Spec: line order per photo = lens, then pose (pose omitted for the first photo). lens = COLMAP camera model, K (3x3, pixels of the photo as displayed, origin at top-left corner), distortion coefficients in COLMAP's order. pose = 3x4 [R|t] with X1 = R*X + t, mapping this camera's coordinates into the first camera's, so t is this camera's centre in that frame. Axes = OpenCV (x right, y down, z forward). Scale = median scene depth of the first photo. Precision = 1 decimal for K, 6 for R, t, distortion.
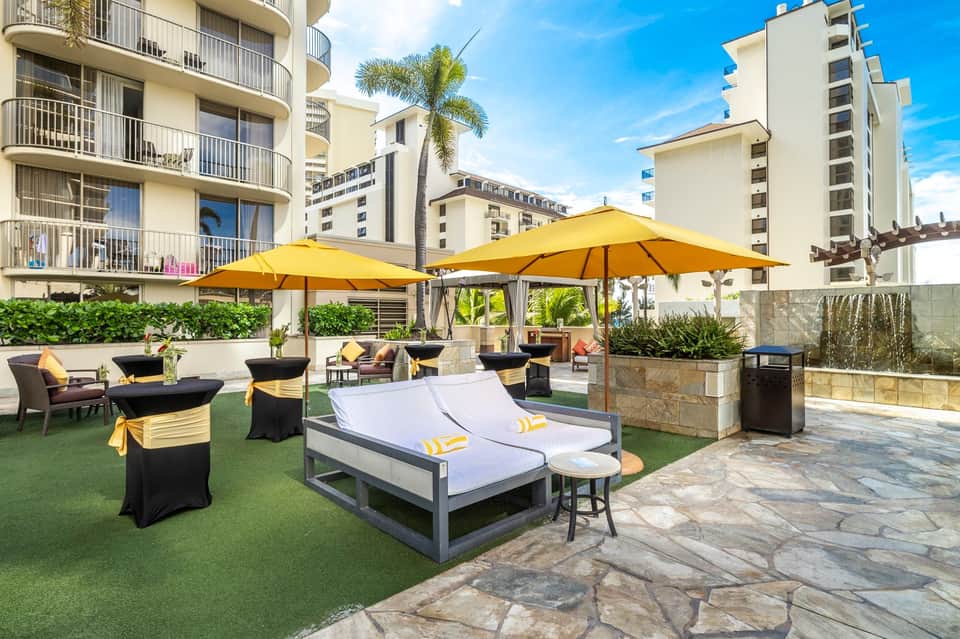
lens RADIAL K [[500.6, 0, 480.0], [0, 500.6, 319.5], [0, 0, 1]] dist [-0.000961, -0.000339]
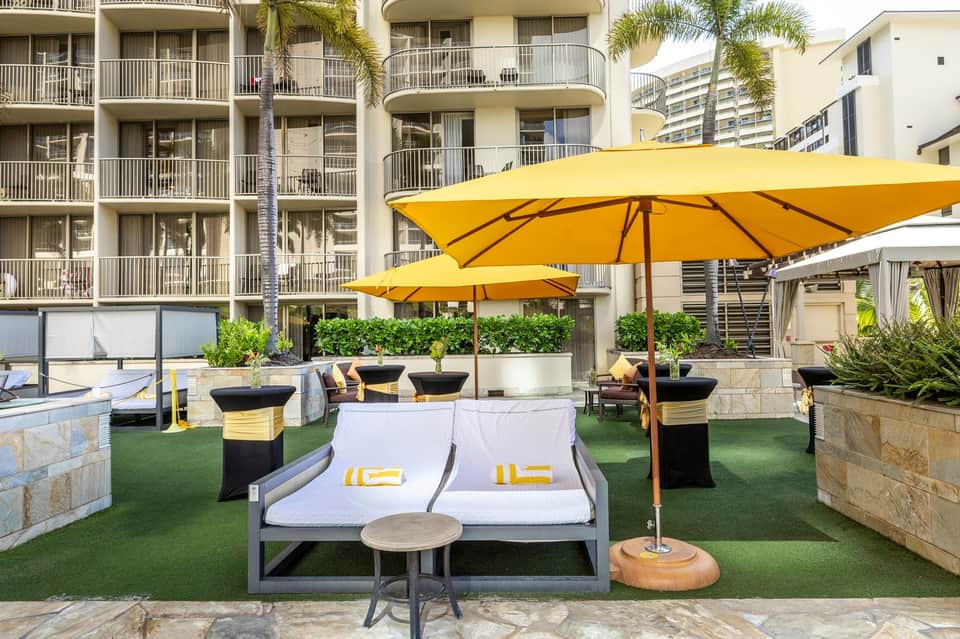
lens RADIAL K [[604.0, 0, 480.0], [0, 604.0, 319.5], [0, 0, 1]] dist [-0.007066, 0.000778]
pose [[0.670175, -0.027100, -0.741708, 0.282941], [0.012303, 0.999602, -0.025406, 0.003319], [0.742101, 0.007901, 0.670242, 0.152034]]
